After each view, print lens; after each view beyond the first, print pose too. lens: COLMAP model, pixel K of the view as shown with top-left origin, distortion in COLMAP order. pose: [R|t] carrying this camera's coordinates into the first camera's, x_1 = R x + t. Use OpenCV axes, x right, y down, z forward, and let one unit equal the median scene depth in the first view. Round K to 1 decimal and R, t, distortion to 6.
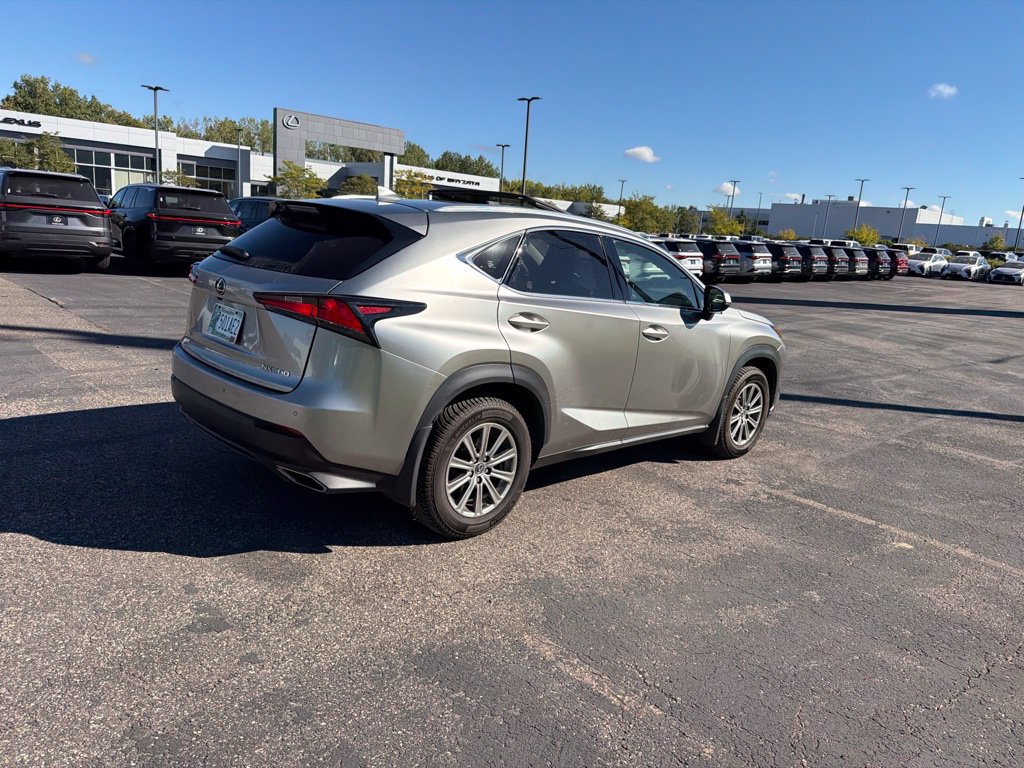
lens RADIAL K [[708.6, 0, 513.9], [0, 708.6, 391.1], [0, 0, 1]] dist [0.056825, -0.074812]
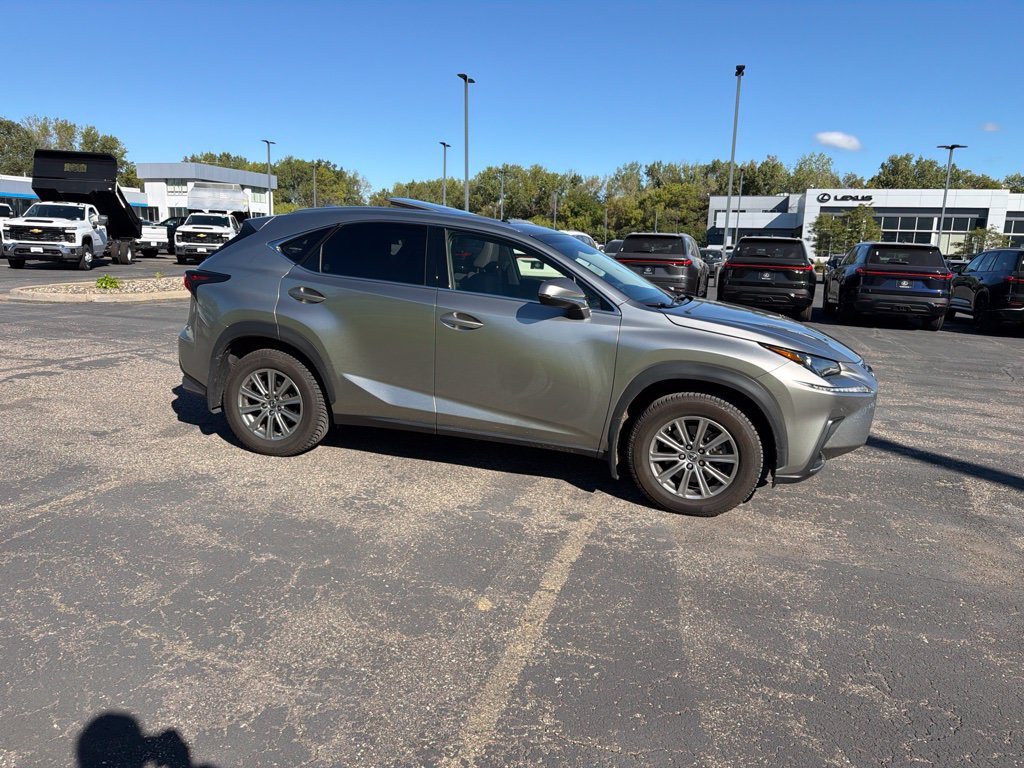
lens RADIAL K [[708.6, 0, 513.1], [0, 708.6, 387.8], [0, 0, 1]] dist [0.056825, -0.074812]
pose [[0.490382, 0.103762, -0.865308, 0.885503], [-0.183879, 0.982854, 0.013651, -0.014288], [0.851888, 0.152418, 0.501054, 0.472595]]
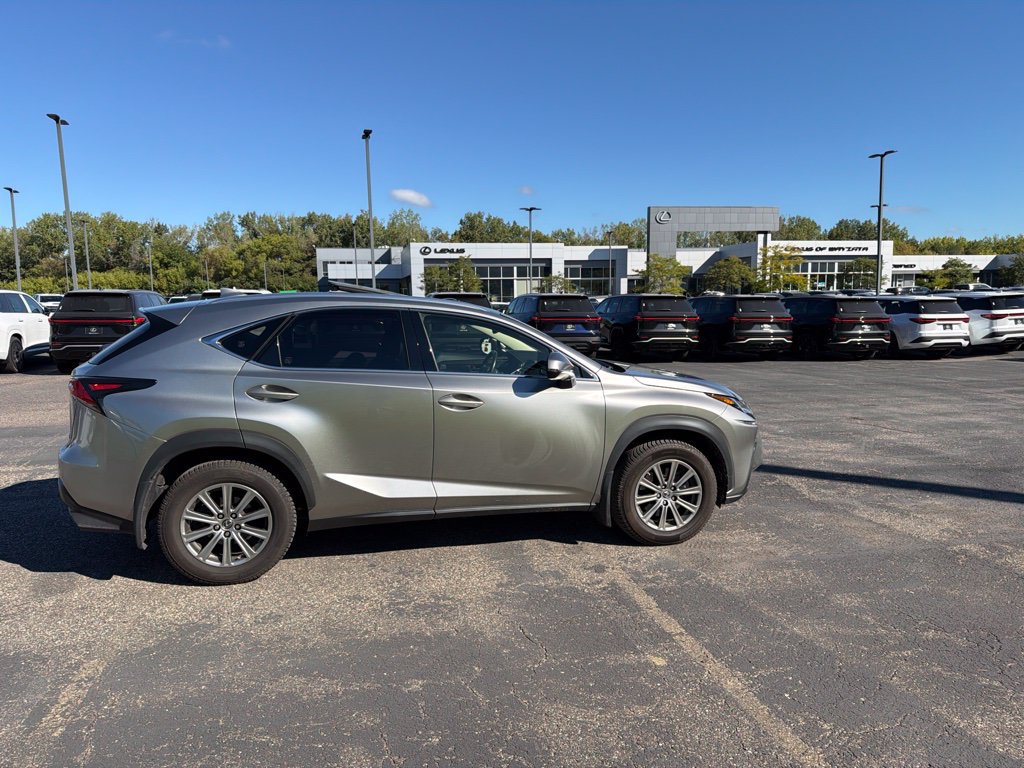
lens RADIAL K [[708.6, 0, 512.9], [0, 708.6, 394.9], [0, 0, 1]] dist [0.056825, -0.074812]
pose [[0.861042, -0.025193, -0.507909, 0.620652], [-0.030336, 0.994449, -0.100755, 0.004375], [0.507628, 0.102163, 0.855498, 0.154063]]
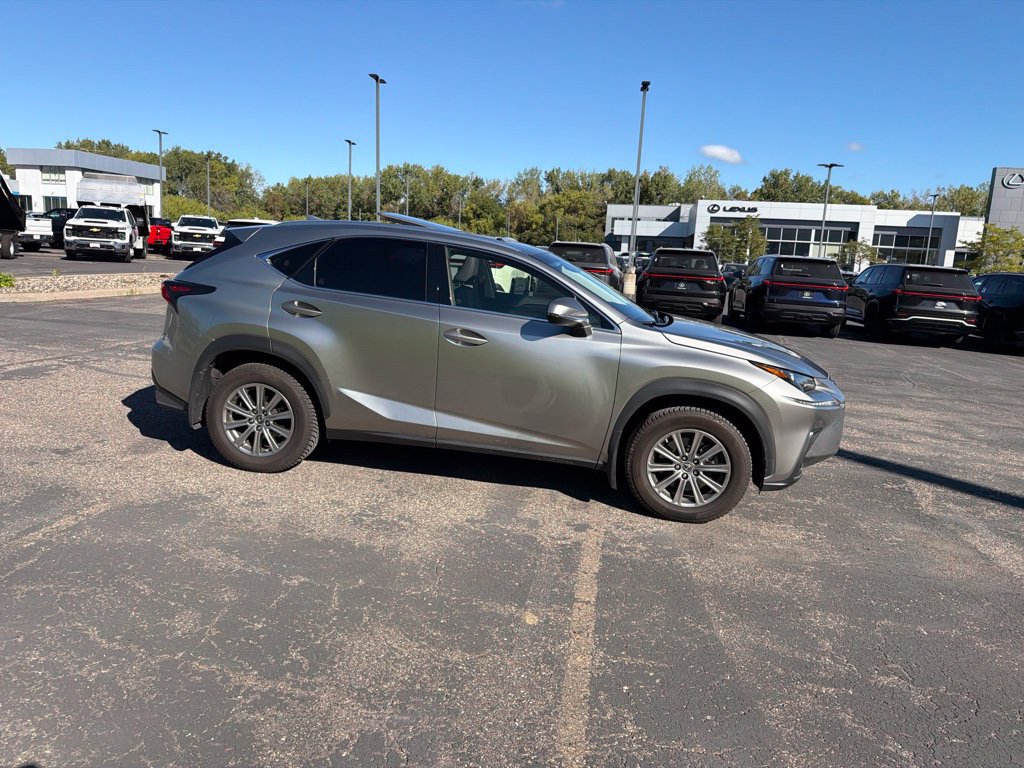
lens RADIAL K [[708.6, 0, 512.5], [0, 708.6, 378.9], [0, 0, 1]] dist [0.056825, -0.074812]
pose [[0.604581, 0.091300, -0.791294, 0.839476], [-0.180636, 0.983243, -0.024567, -0.009538], [0.775791, 0.157789, 0.610943, 0.365241]]
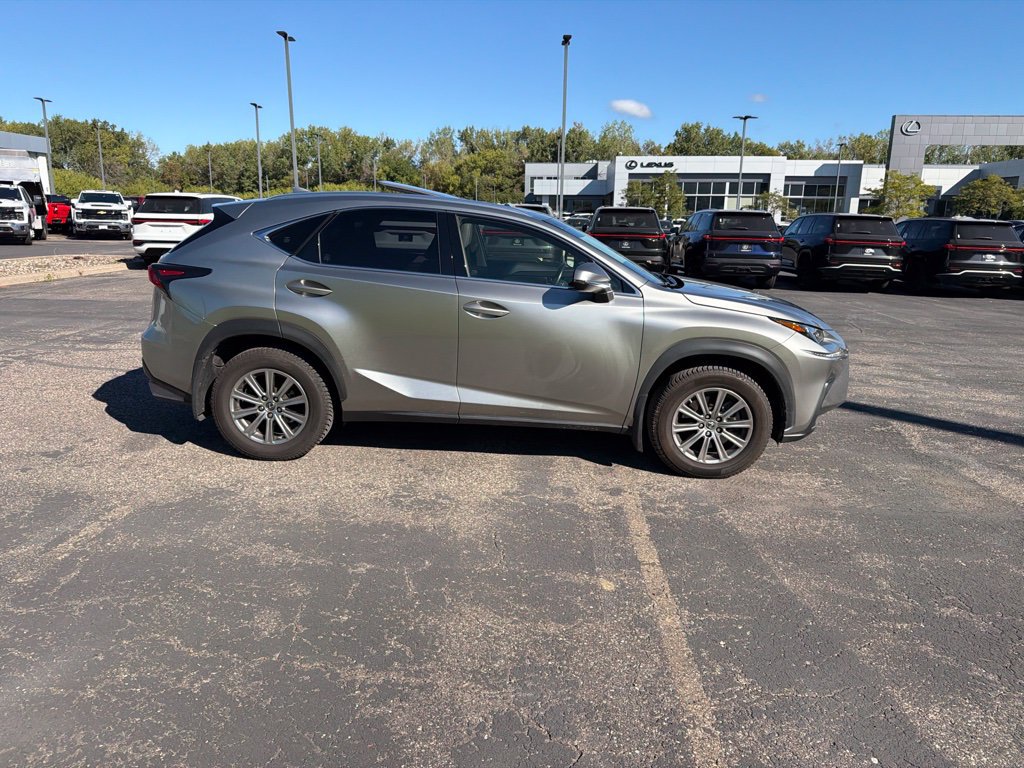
lens RADIAL K [[708.6, 0, 513.2], [0, 708.6, 391.9], [0, 0, 1]] dist [0.056825, -0.074812]
pose [[0.688431, 0.102476, -0.718026, 0.760745], [-0.120040, 0.992414, 0.026543, 0.000590], [0.715299, 0.067919, 0.695510, 0.287865]]
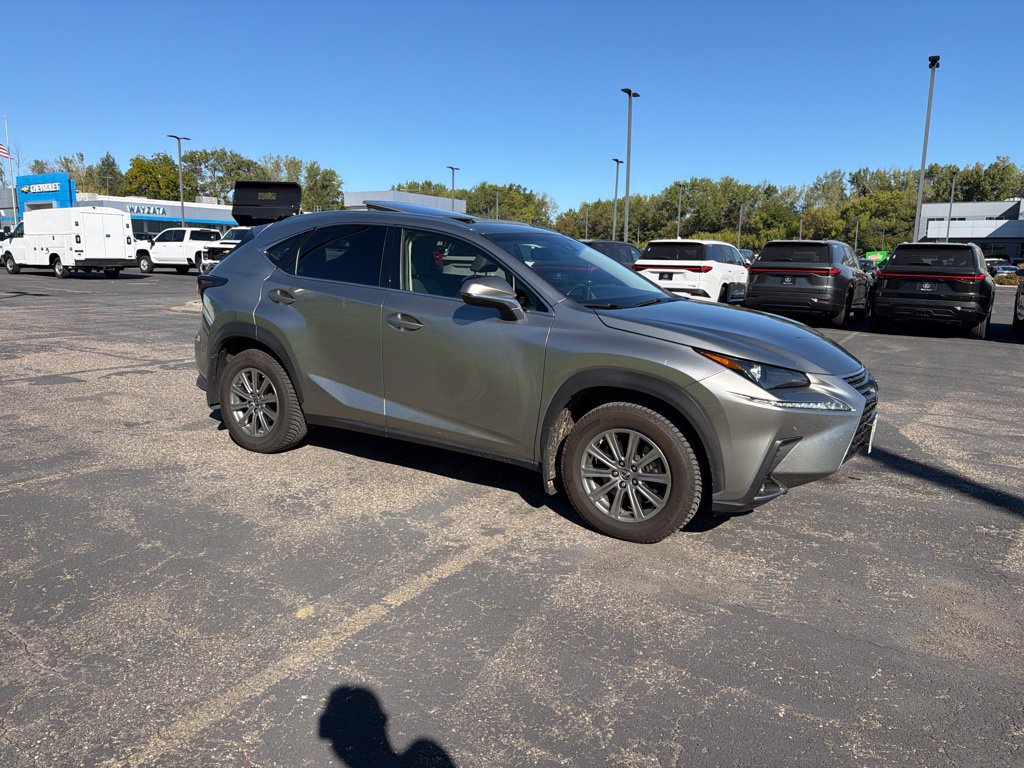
lens RADIAL K [[708.6, 0, 514.8], [0, 708.6, 383.6], [0, 0, 1]] dist [0.056825, -0.074812]
pose [[0.257799, 0.089146, -0.962077, 0.947011], [-0.209213, 0.977262, 0.034492, -0.052662], [0.943276, 0.192387, 0.270587, 0.727323]]
